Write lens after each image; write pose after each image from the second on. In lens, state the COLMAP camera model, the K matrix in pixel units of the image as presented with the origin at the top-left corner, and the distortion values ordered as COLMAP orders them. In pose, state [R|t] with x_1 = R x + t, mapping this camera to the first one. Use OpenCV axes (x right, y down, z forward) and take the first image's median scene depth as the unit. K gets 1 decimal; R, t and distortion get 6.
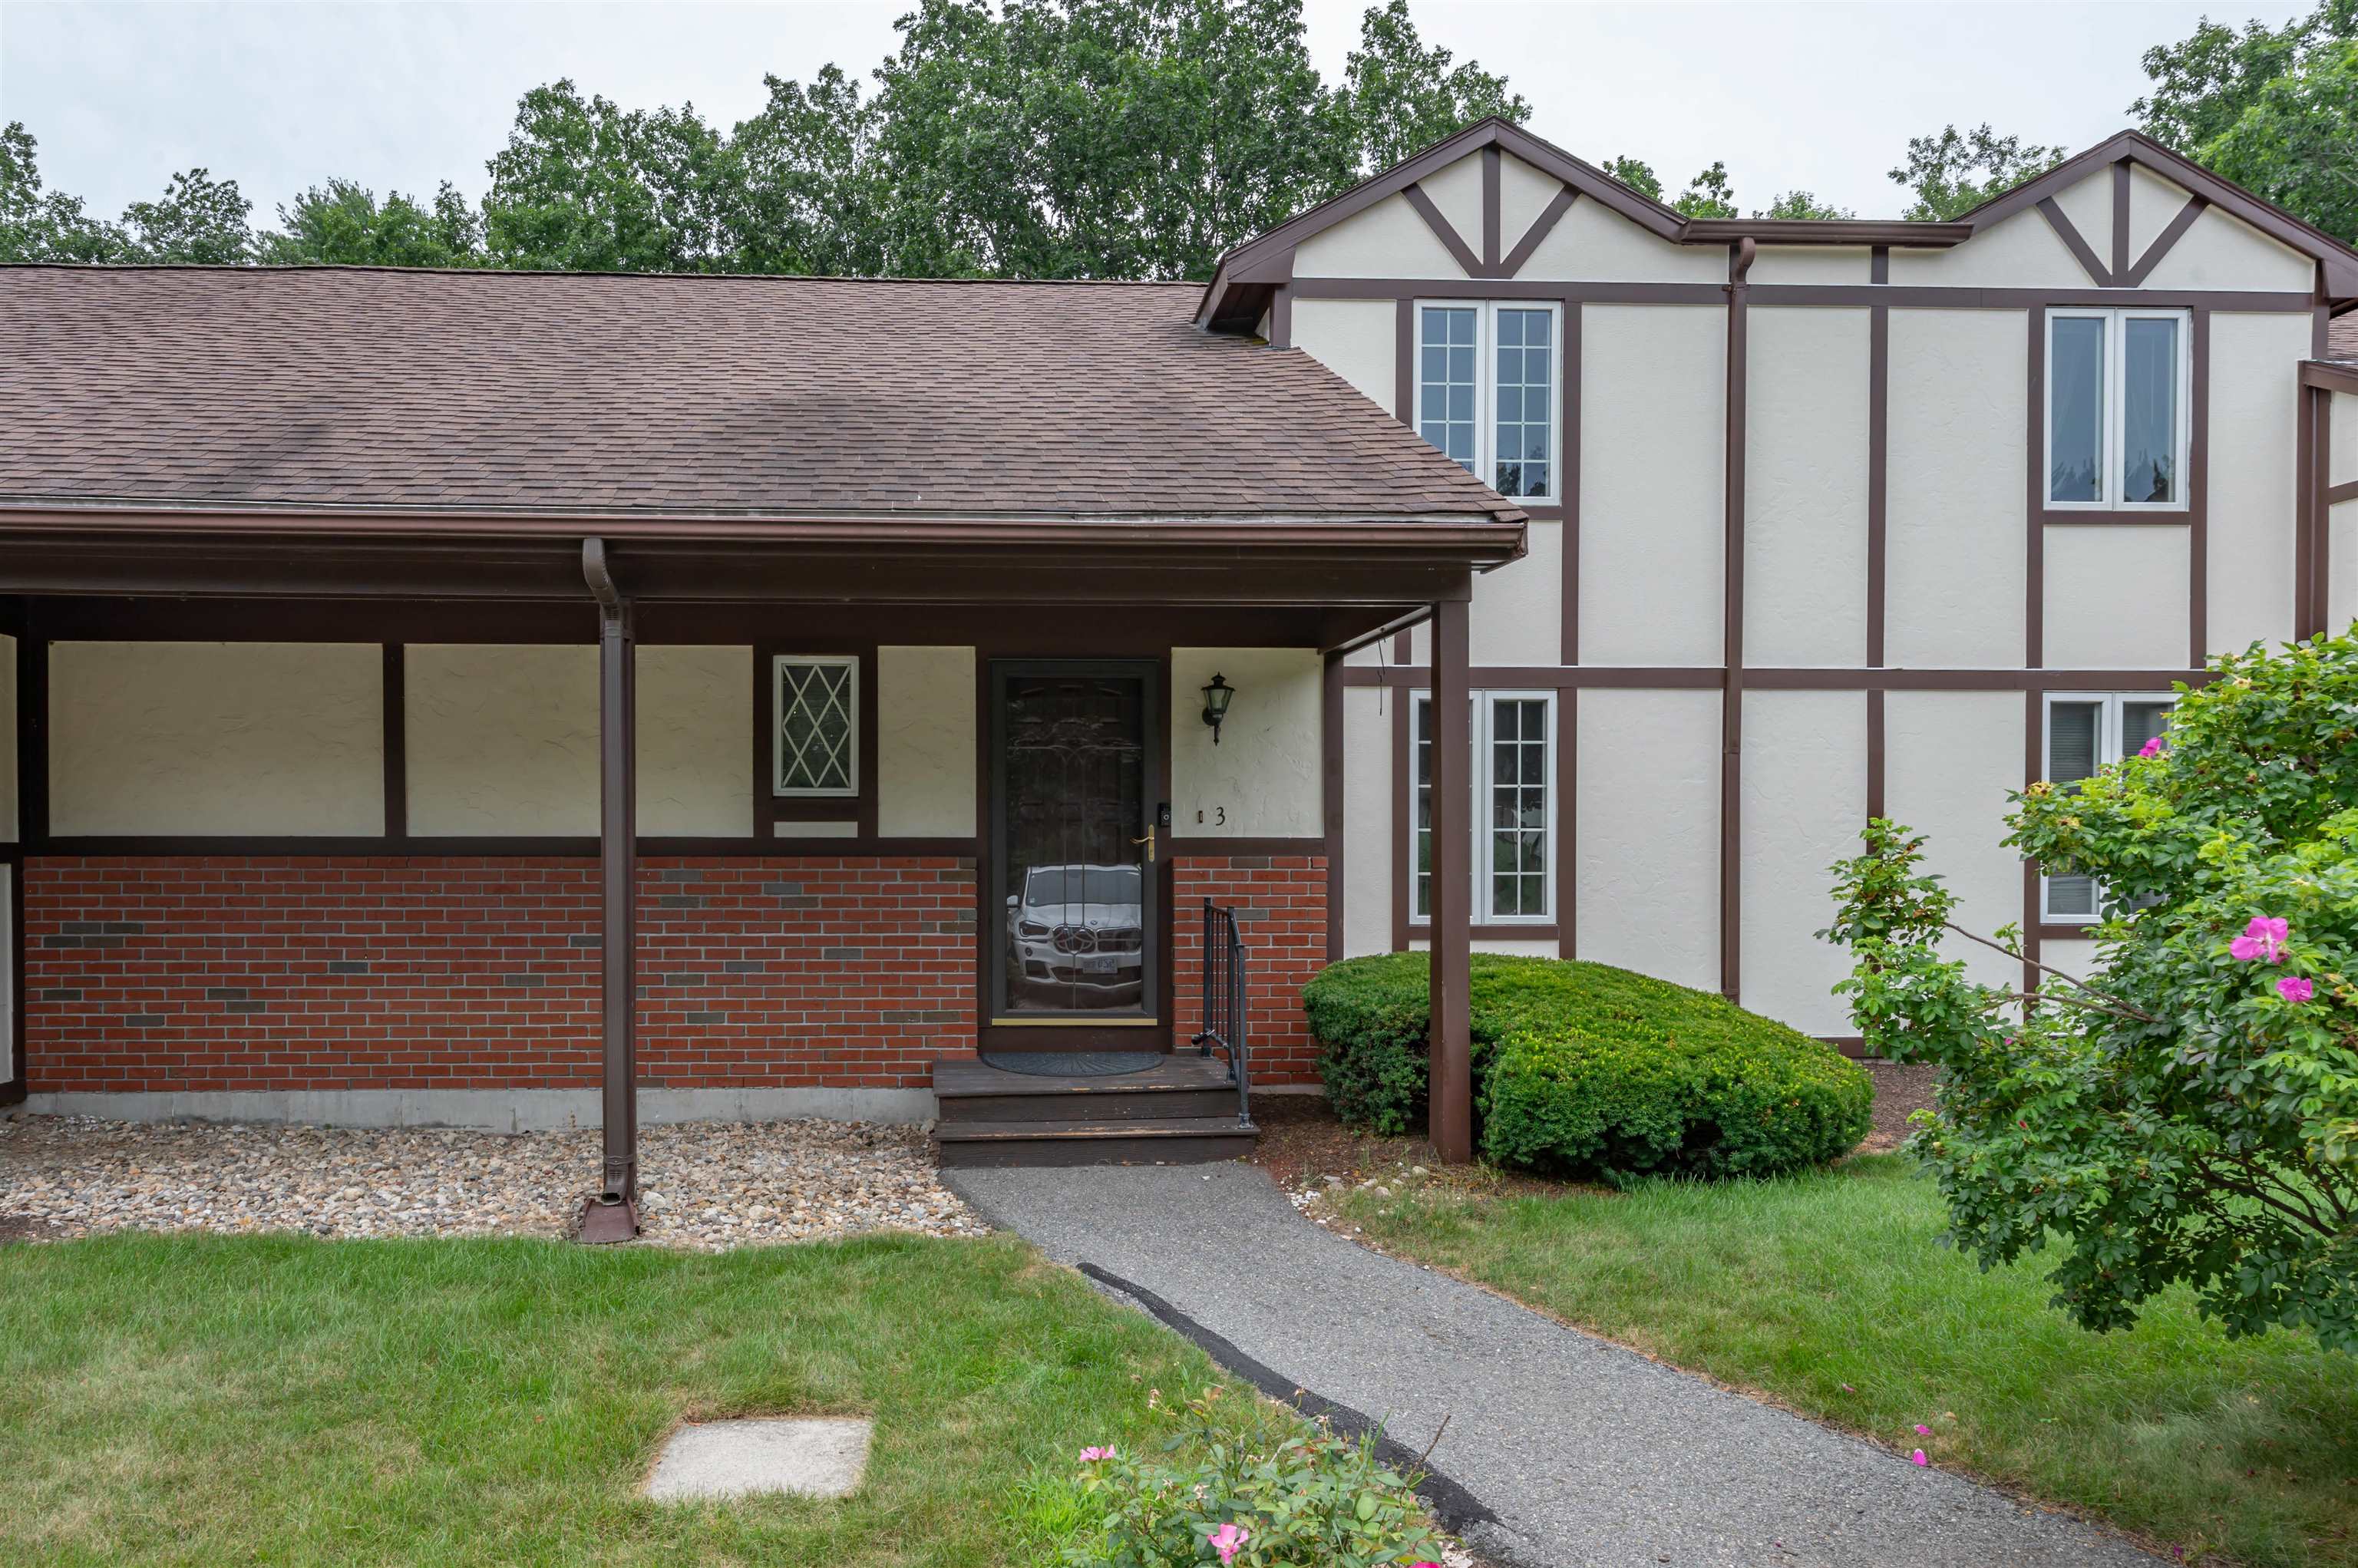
lens RADIAL K [[1514.0, 0, 1145.5], [0, 1514.0, 838.2], [0, 0, 1]] dist [0.003850, -0.008317]
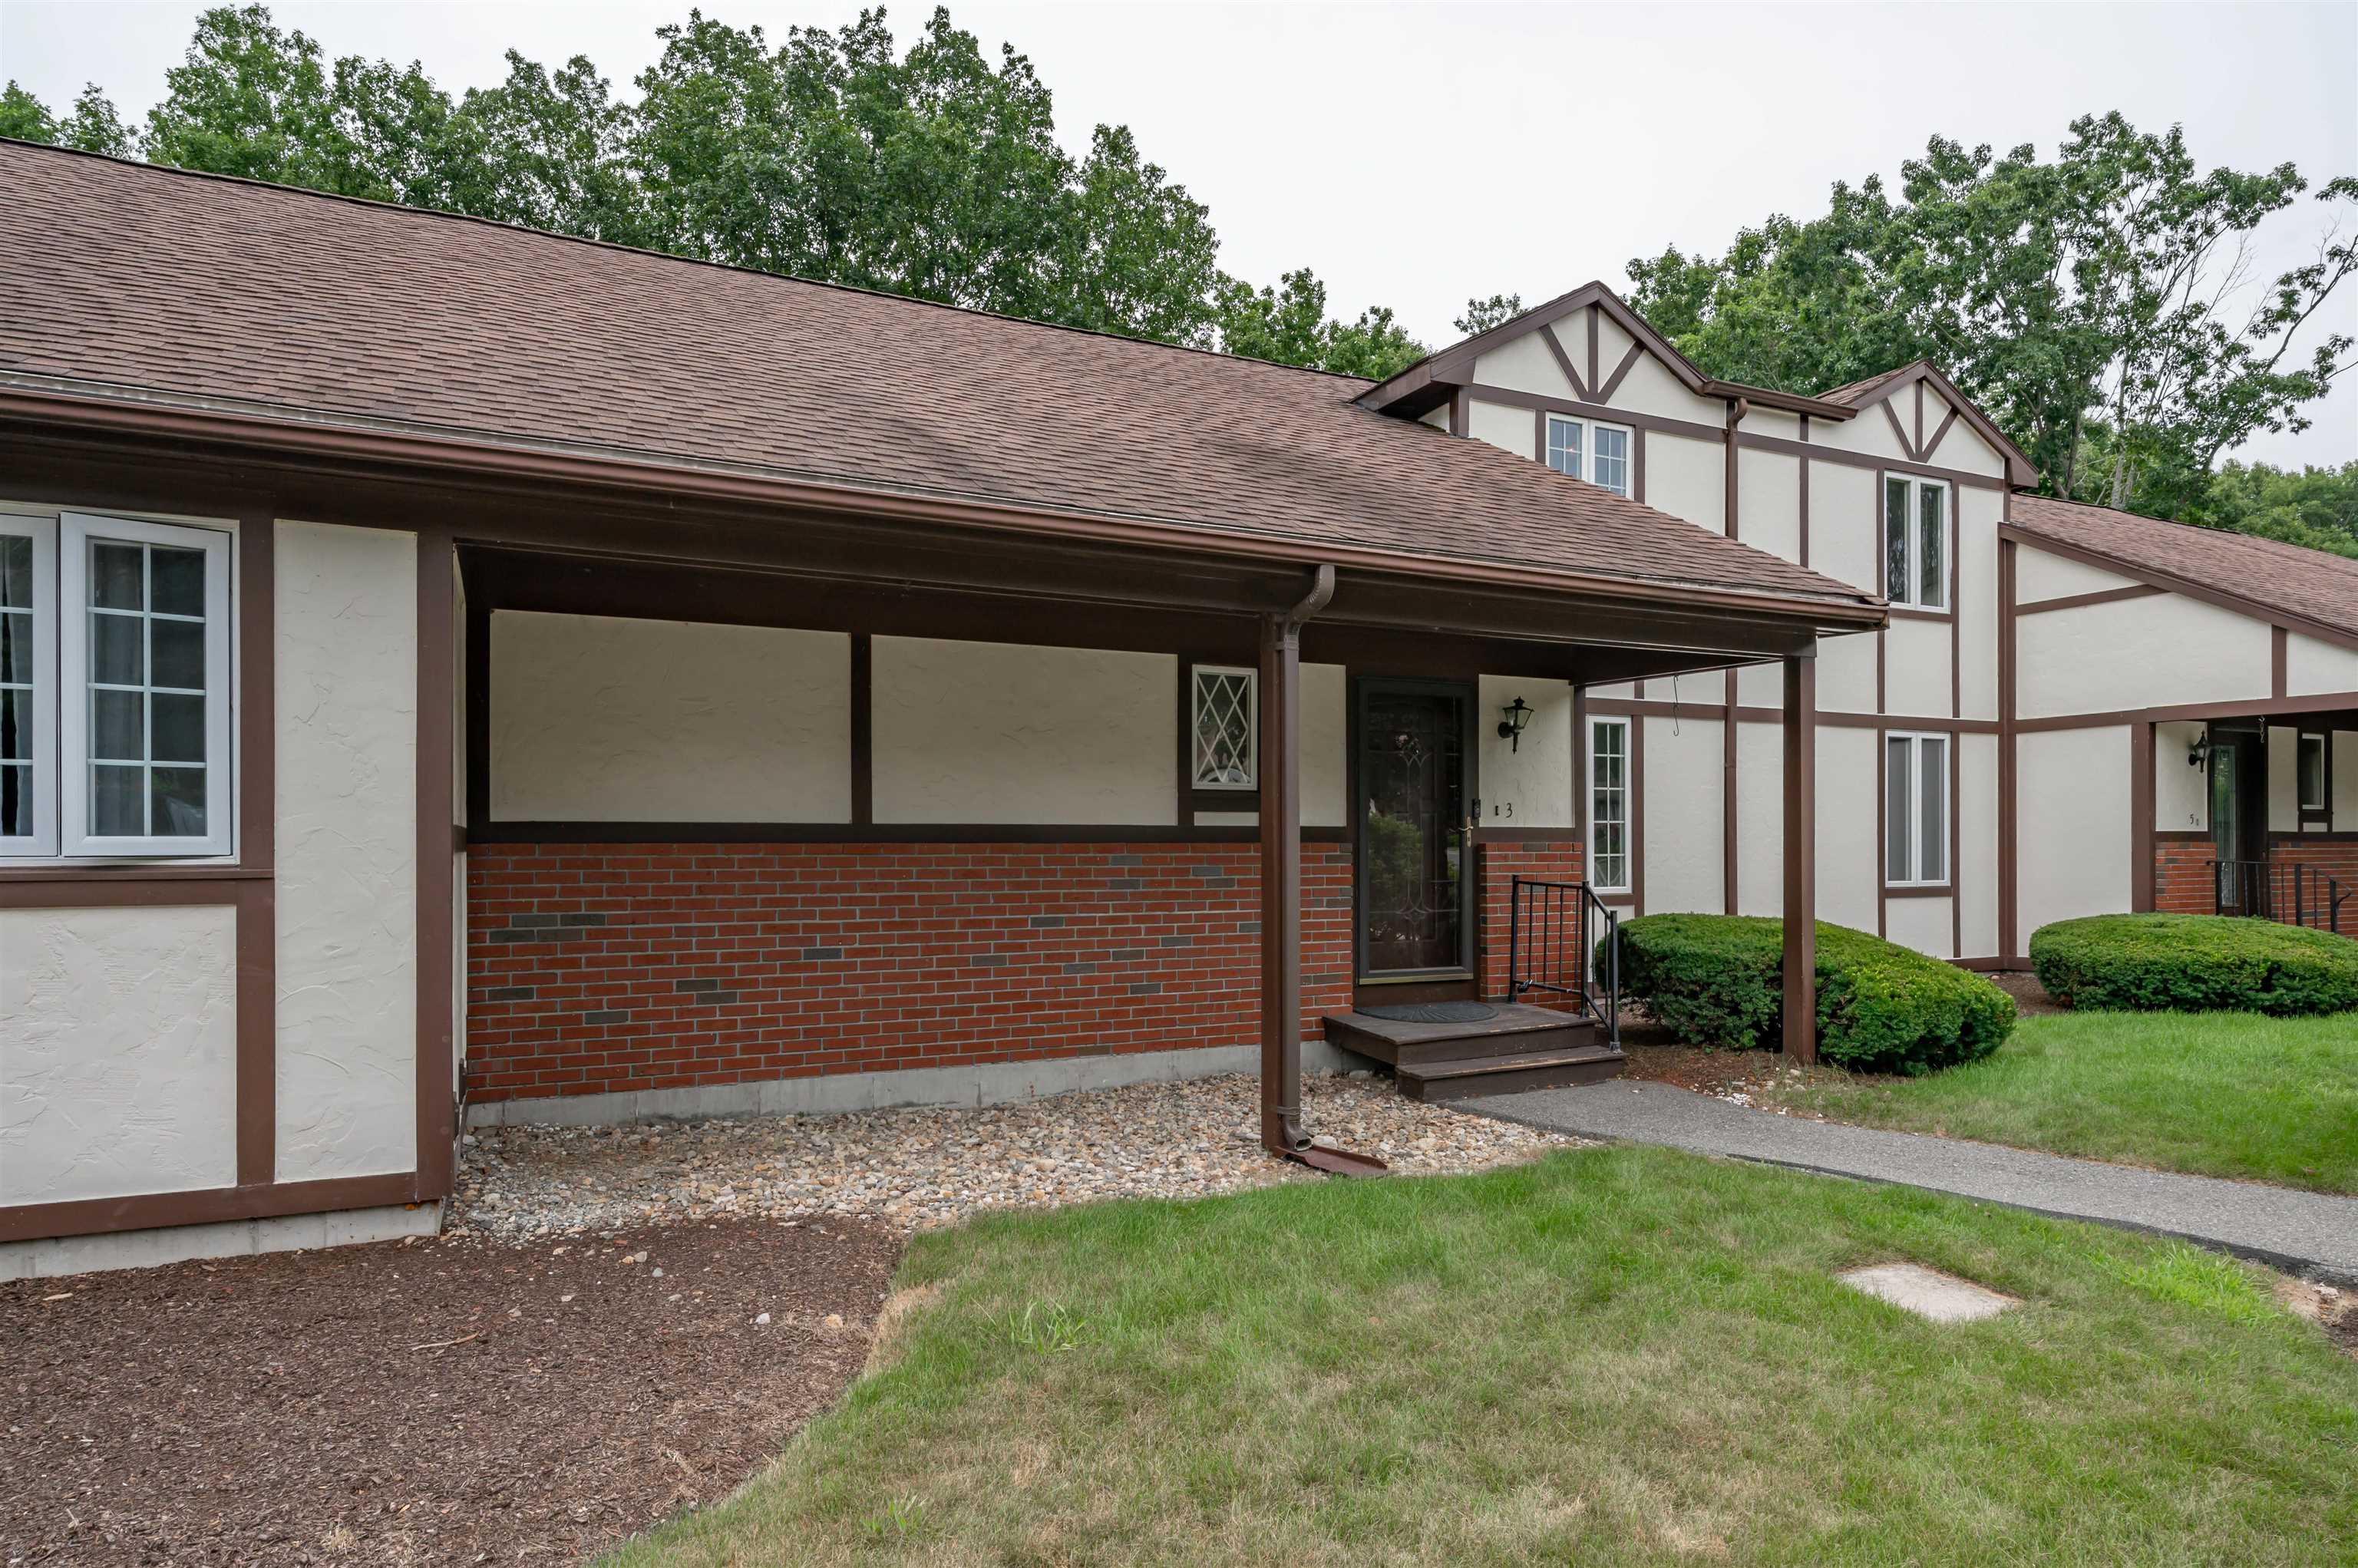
lens RADIAL K [[1350.6, 0, 1182.6], [0, 1350.6, 798.3], [0, 0, 1]] dist [-0.000017, -0.006341]
pose [[0.916830, 0.012048, 0.399095, -0.652904], [-0.004611, 0.999797, -0.019590, -0.001097], [-0.399250, 0.016121, 0.916700, 0.081861]]
